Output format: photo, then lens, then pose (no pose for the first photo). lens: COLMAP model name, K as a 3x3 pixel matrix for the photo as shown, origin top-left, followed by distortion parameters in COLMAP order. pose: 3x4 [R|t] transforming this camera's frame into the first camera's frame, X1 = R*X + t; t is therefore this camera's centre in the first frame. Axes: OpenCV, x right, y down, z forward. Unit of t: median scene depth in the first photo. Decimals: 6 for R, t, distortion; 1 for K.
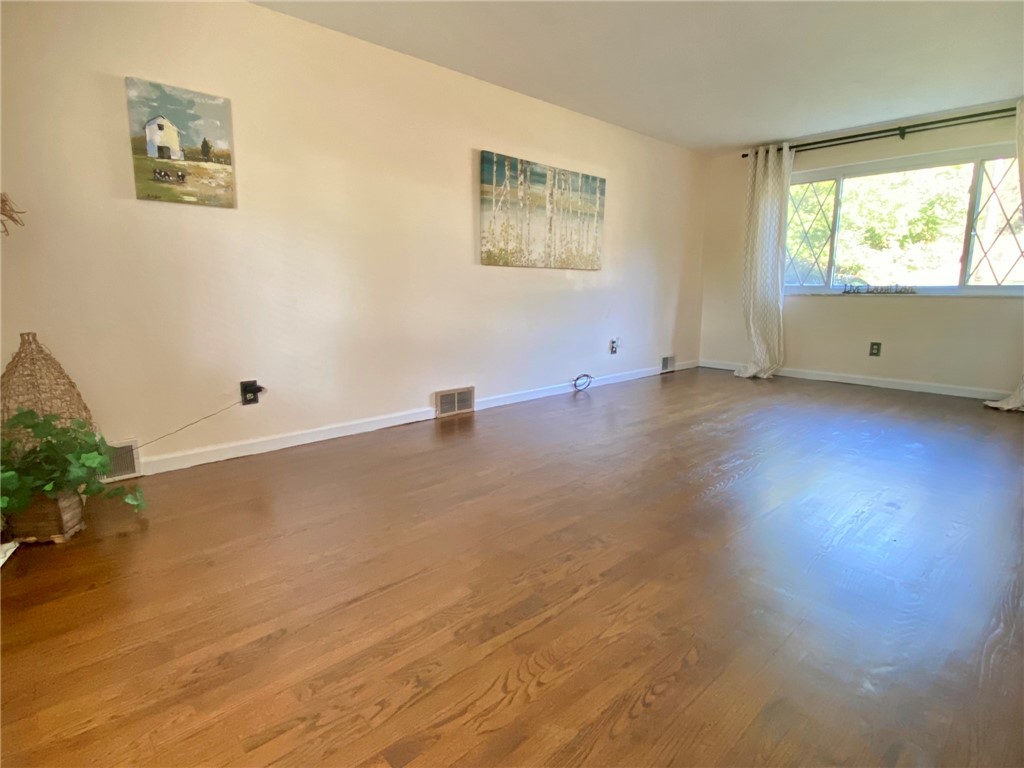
lens RADIAL K [[514.3, 0, 511.5], [0, 514.3, 409.7], [0, 0, 1]] dist [0.050251, -0.044962]
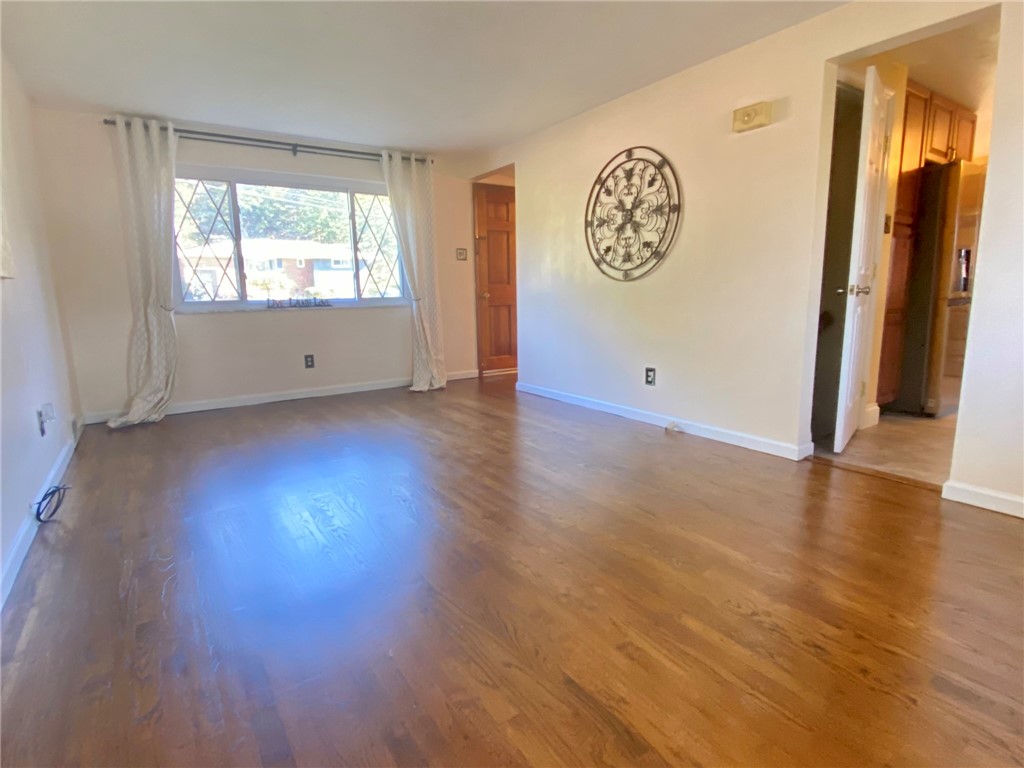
lens RADIAL K [[532.9, 0, 509.3], [0, 532.9, 381.2], [0, 0, 1]] dist [0.058852, -0.050884]
pose [[0.154153, -0.170997, 0.973138, -0.314685], [0.250266, 0.959549, 0.128966, -0.144676], [-0.955826, 0.223662, 0.190712, 0.551410]]
